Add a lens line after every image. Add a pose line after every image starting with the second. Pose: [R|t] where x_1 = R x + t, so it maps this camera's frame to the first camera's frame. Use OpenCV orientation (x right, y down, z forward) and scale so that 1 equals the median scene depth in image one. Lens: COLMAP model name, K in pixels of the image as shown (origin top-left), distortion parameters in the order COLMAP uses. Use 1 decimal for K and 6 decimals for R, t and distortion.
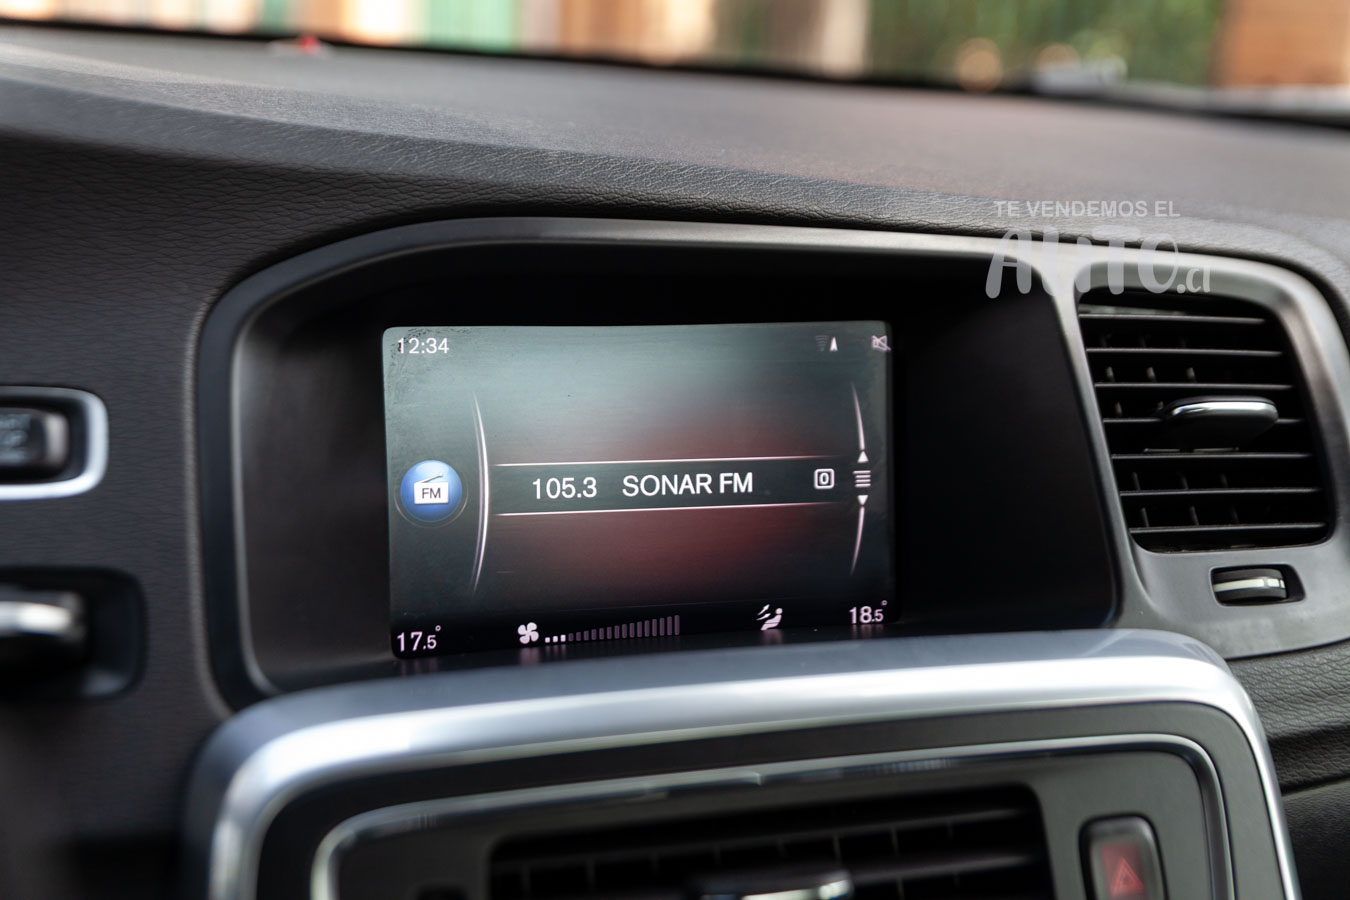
lens RADIAL K [[1628.3, 0, 675.0], [0, 1628.3, 450.0], [0, 0, 1]] dist [0.012439, 0.005626]
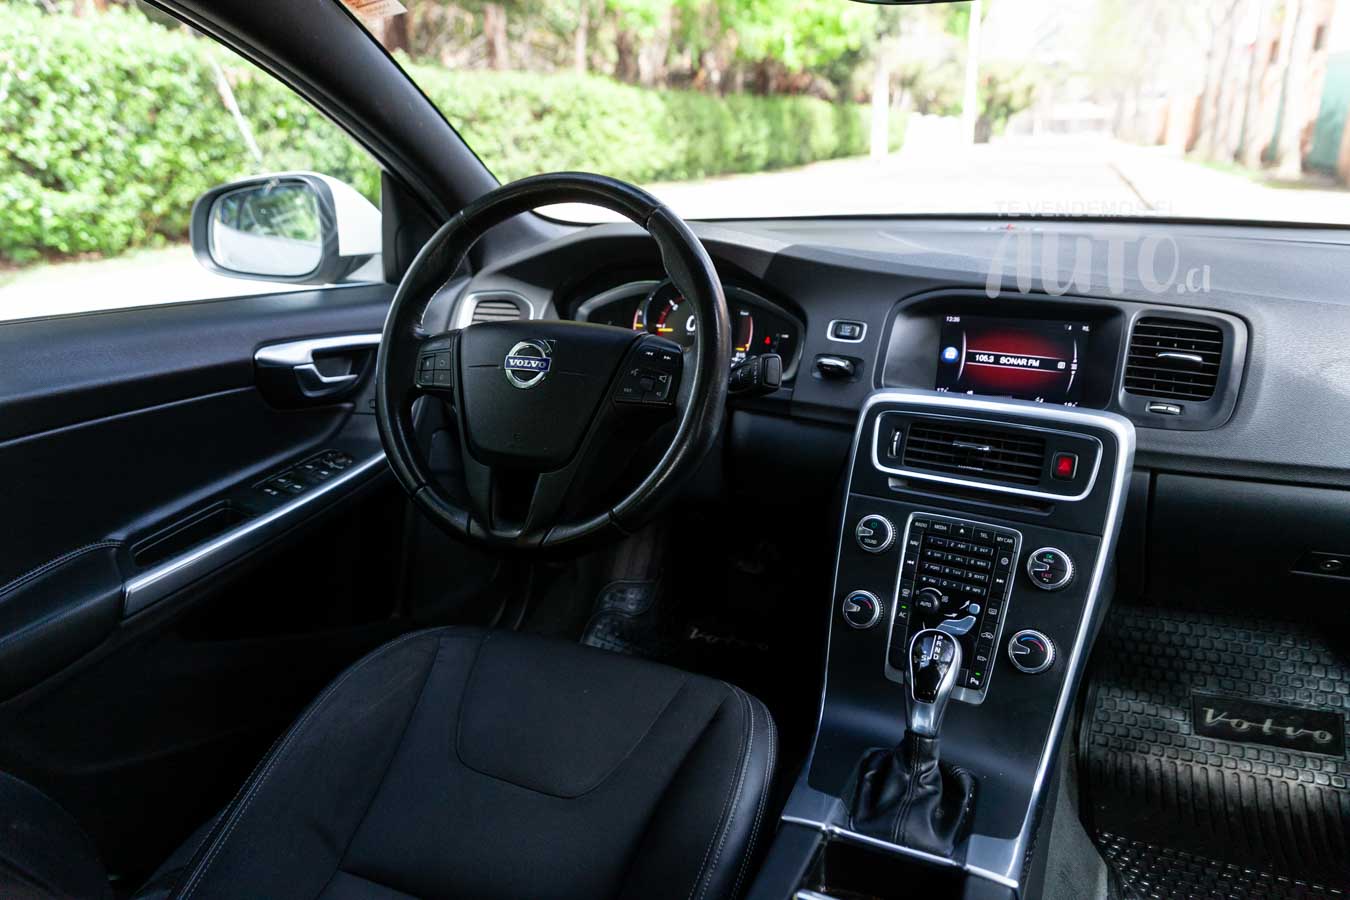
lens RADIAL K [[867.0, 0, 677.2], [0, 867.0, 442.6], [0, 0, 1]] dist [-0.001253, 0.003250]
pose [[0.646368, 0.179399, -0.741636, 1.043751], [-0.115059, 0.983770, 0.137691, 0.021011], [0.754301, -0.003667, 0.656519, -0.933547]]
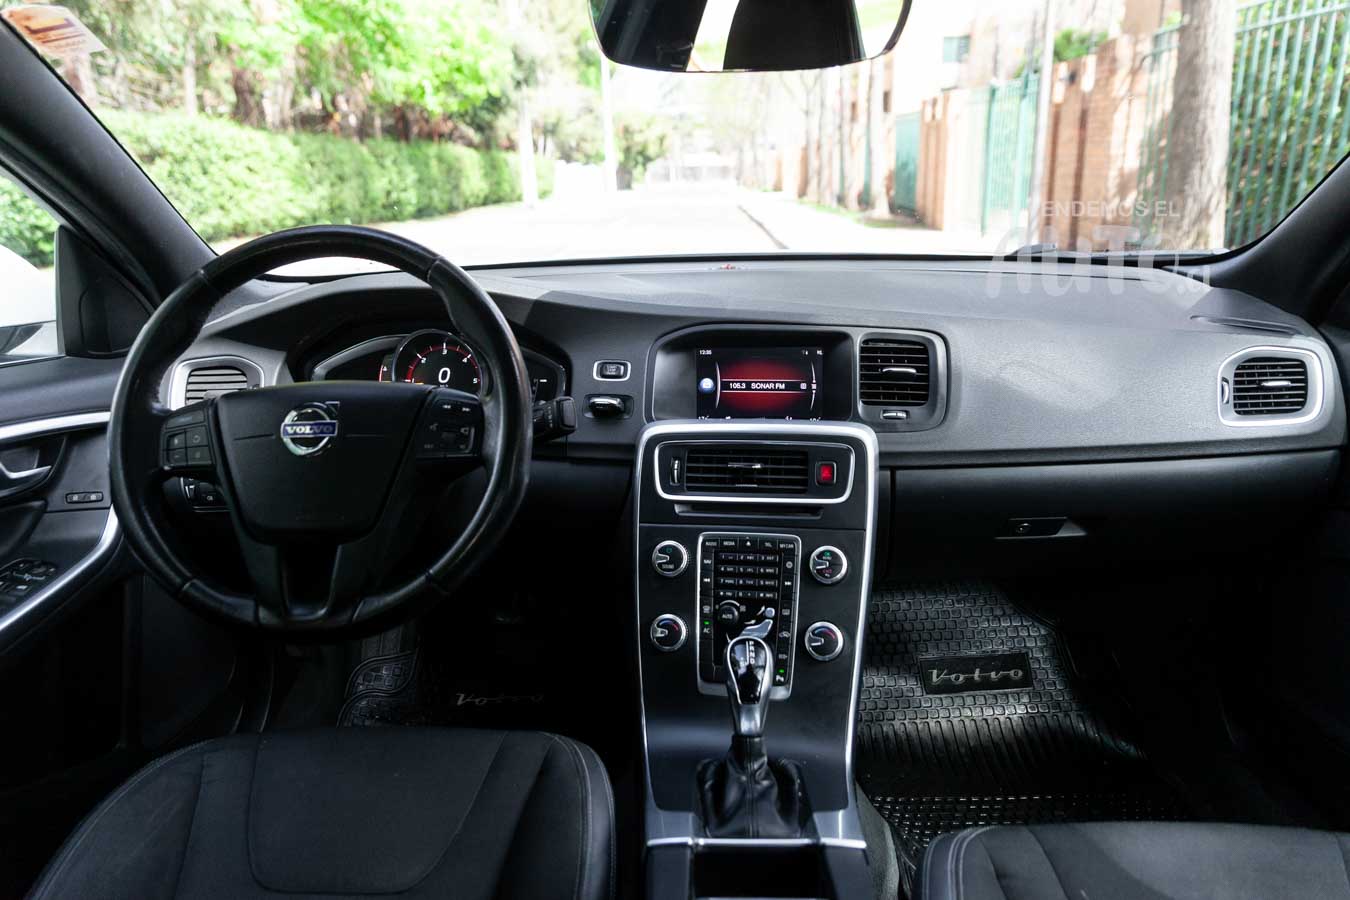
lens RADIAL K [[884.5, 0, 673.3], [0, 884.5, 446.1], [0, 0, 1]] dist [0.000393, 0.001665]
pose [[0.879076, 0.060075, -0.472880, 0.901465], [-0.035327, 0.997509, 0.061053, 0.046130], [0.475370, -0.036965, 0.879009, -1.143471]]
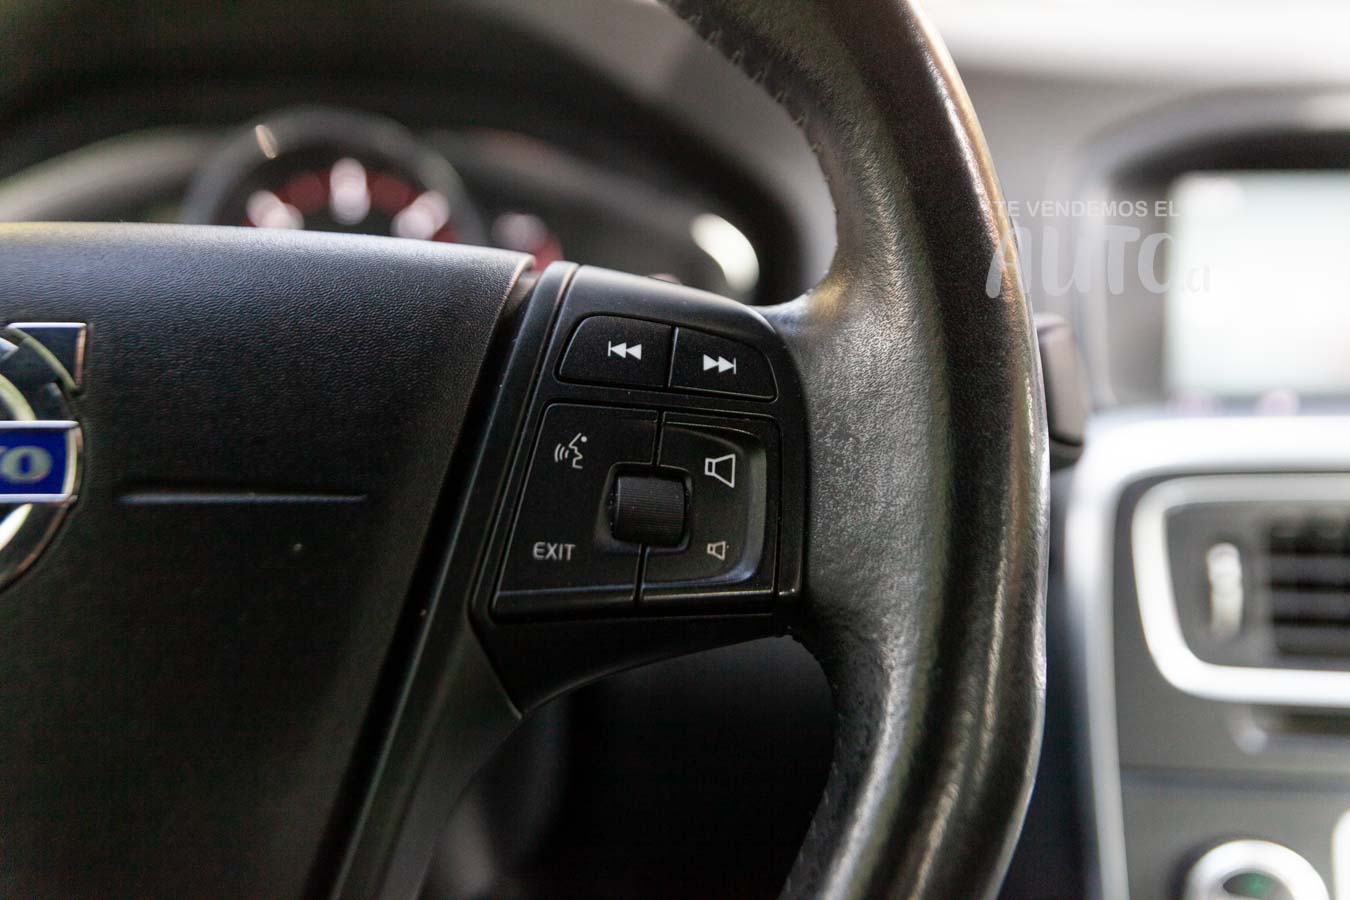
lens RADIAL K [[1628.3, 0, 675.0], [0, 1628.3, 450.0], [0, 0, 1]] dist [0.012439, 0.005626]
pose [[0.917975, 0.051613, -0.393267, -0.020907], [-0.033504, 0.998044, 0.052779, 0.094267], [0.395222, -0.035274, 0.917908, -0.428952]]
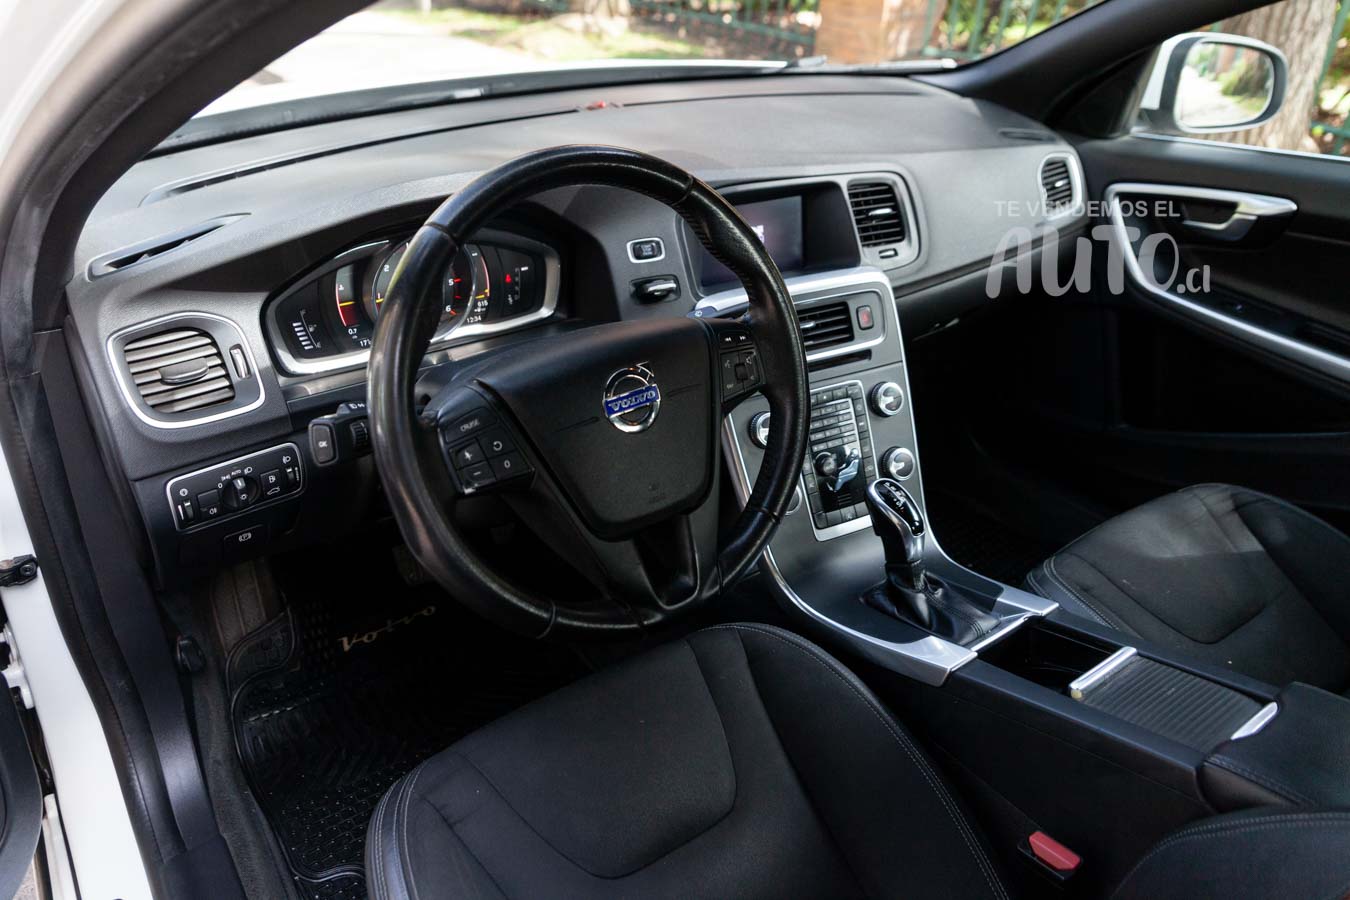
lens RADIAL K [[969.2, 0, 624.1], [0, 969.2, 405.1], [0, 0, 1]] dist [-0.030191, -0.000444]
pose [[0.988920, -0.101012, 0.108782, -0.674335], [0.068472, 0.960566, 0.269488, -0.275936], [-0.131714, -0.259054, 0.956840, -1.508773]]
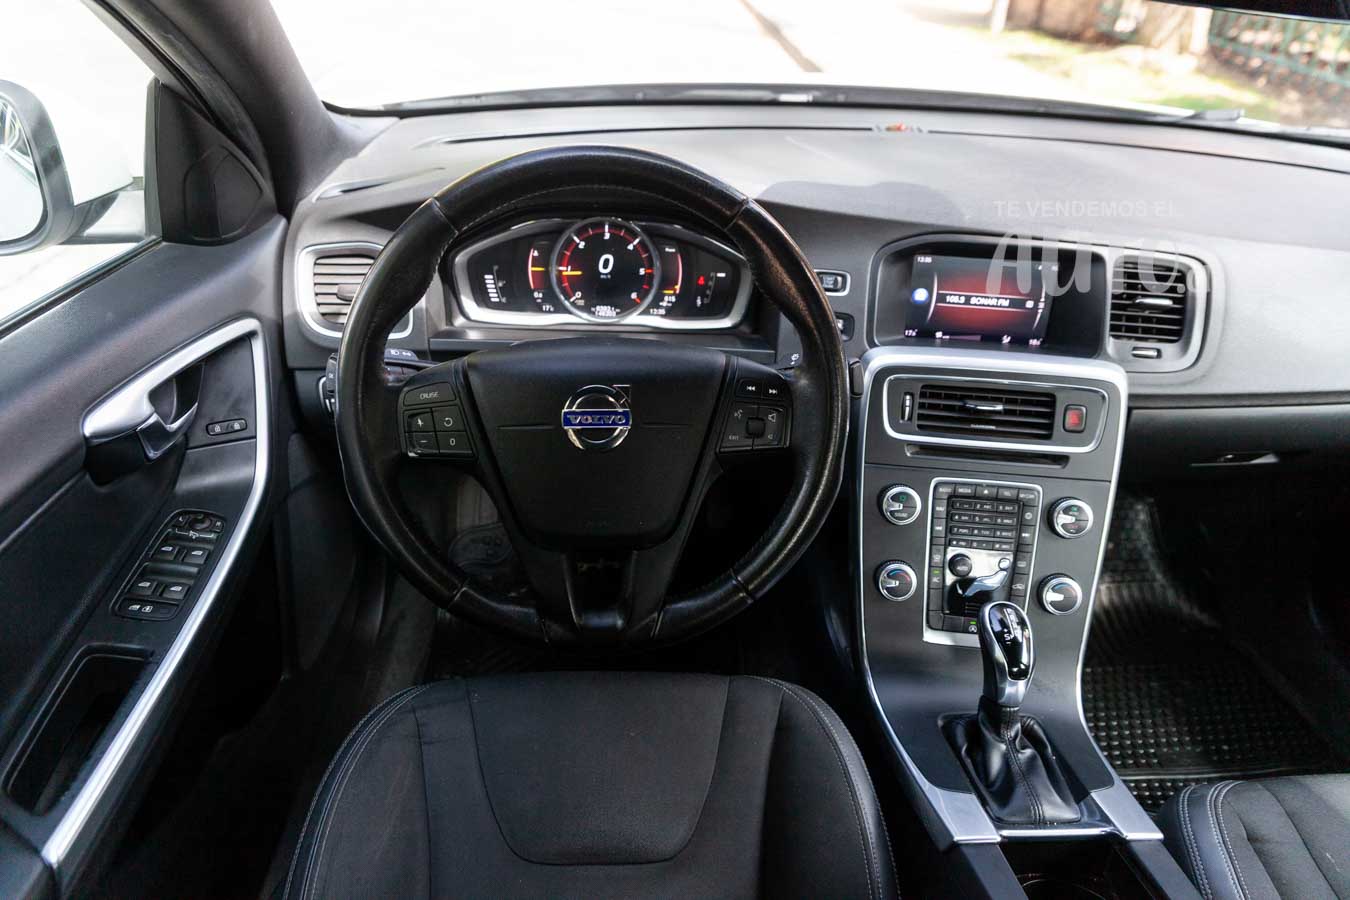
lens RADIAL K [[867.0, 0, 677.2], [0, 867.0, 442.6], [0, 0, 1]] dist [-0.001253, 0.003250]
pose [[0.918814, 0.197698, -0.341608, 0.096228], [-0.080474, 0.941164, 0.328229, -0.278771], [0.386399, -0.274091, 0.880664, -1.159055]]
